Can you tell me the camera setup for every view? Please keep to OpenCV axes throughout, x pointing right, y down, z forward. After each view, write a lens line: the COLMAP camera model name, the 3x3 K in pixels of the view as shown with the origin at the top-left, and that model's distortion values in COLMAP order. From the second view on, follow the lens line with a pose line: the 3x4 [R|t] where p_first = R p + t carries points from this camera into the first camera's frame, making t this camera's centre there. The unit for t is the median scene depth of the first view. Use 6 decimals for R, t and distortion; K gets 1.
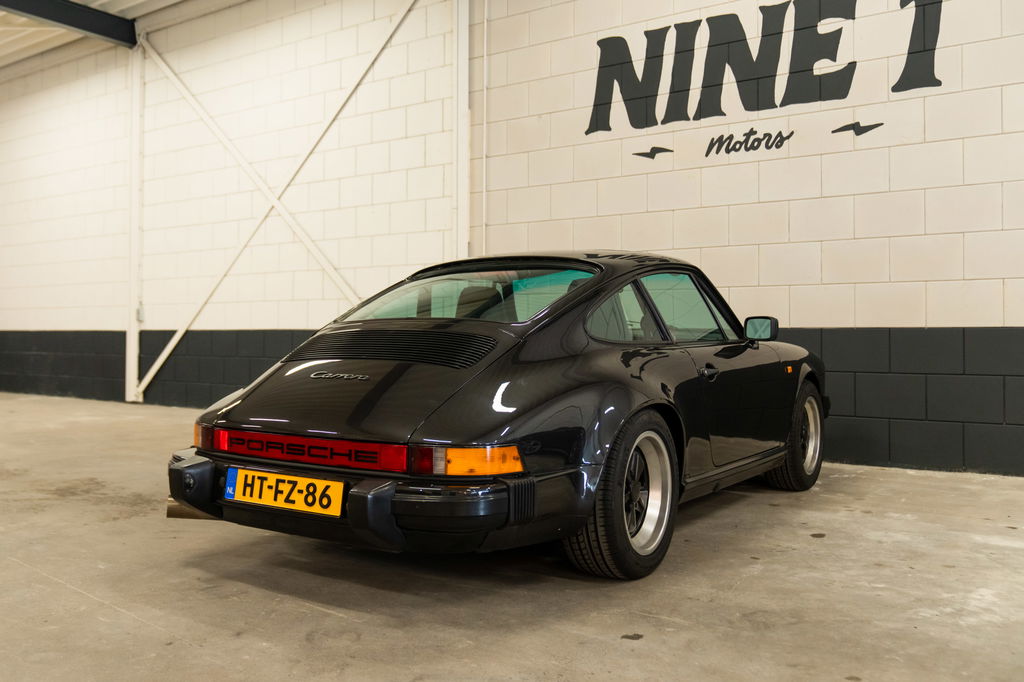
lens RADIAL K [[882.4, 0, 510.5], [0, 882.4, 331.2], [0, 0, 1]] dist [-0.014940, 0.032888]
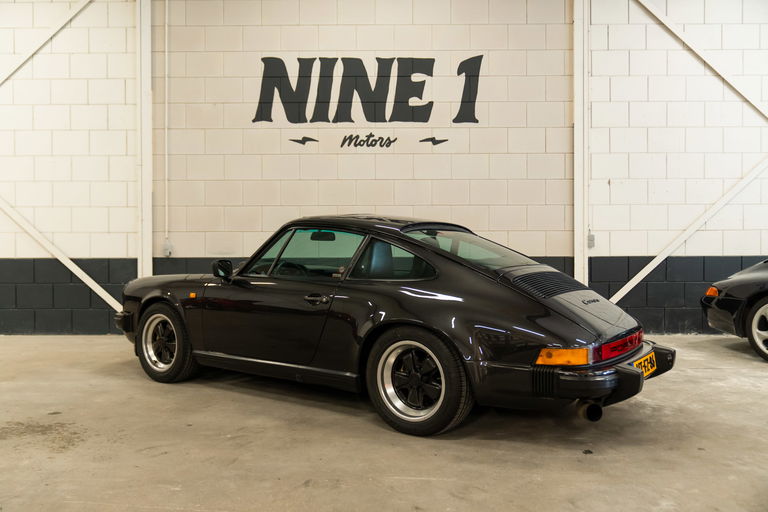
lens RADIAL K [[661.8, 0, 376.6], [0, 661.8, 251.5], [0, 0, 1]] dist [-0.014940, 0.032888]
pose [[0.829817, -0.013035, 0.557883, -0.386102], [0.000622, 0.999748, 0.022434, -0.040874], [-0.558035, -0.018269, 0.829616, -0.007057]]
